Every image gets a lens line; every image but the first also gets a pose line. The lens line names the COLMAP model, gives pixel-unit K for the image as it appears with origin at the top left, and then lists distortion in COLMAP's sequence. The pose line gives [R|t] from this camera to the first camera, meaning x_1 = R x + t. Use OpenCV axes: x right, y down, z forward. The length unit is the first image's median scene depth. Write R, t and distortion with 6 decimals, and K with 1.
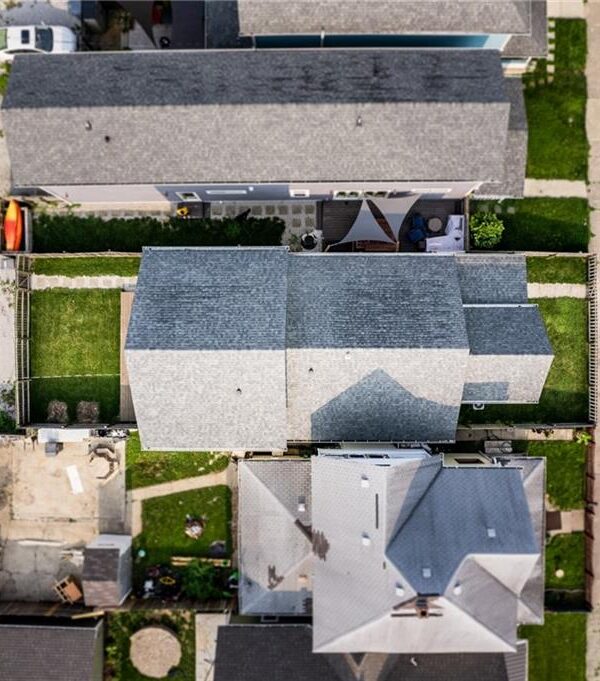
lens RADIAL K [[655.2, 0, 300.0], [0, 655.2, 340.5], [0, 0, 1]] dist [-0.050923, -0.003245]
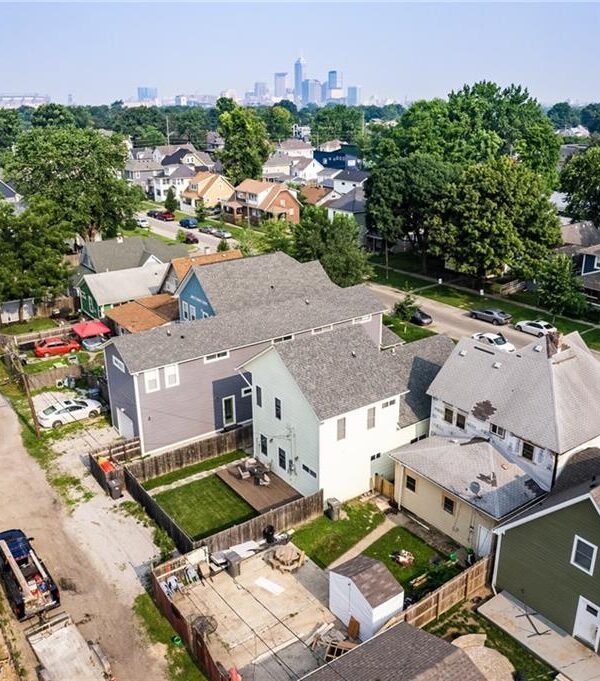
lens RADIAL K [[655.2, 0, 300.0], [0, 655.2, 340.5], [0, 0, 1]] dist [-0.050923, -0.003245]
pose [[0.810196, -0.204051, 0.549496, -0.742268], [0.586120, 0.271172, -0.763498, 0.838491], [0.006785, 0.940654, 0.339300, 0.381826]]
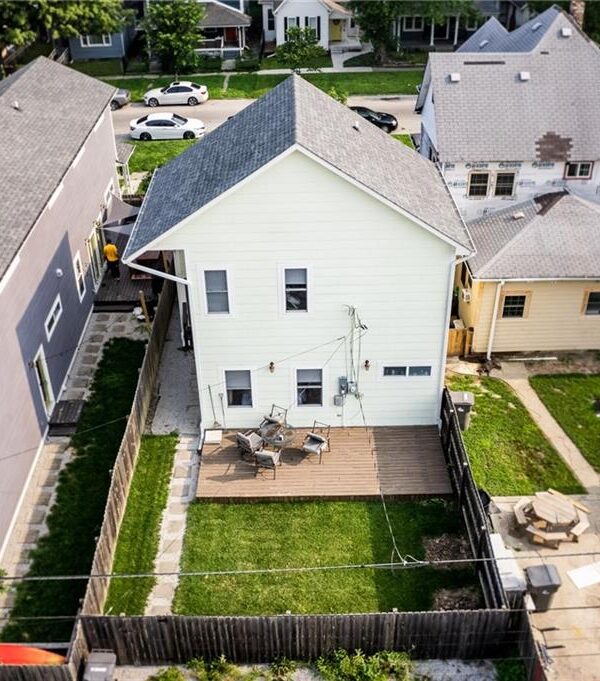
lens RADIAL K [[813.7, 0, 301.5], [0, 813.7, 368.6], [0, 0, 1]] dist [-0.094699, 0.017713]
pose [[-0.017072, -0.559366, 0.828745, -0.734855], [0.999643, -0.026567, 0.002661, 0.007715], [0.020529, 0.828495, 0.559620, 0.568001]]
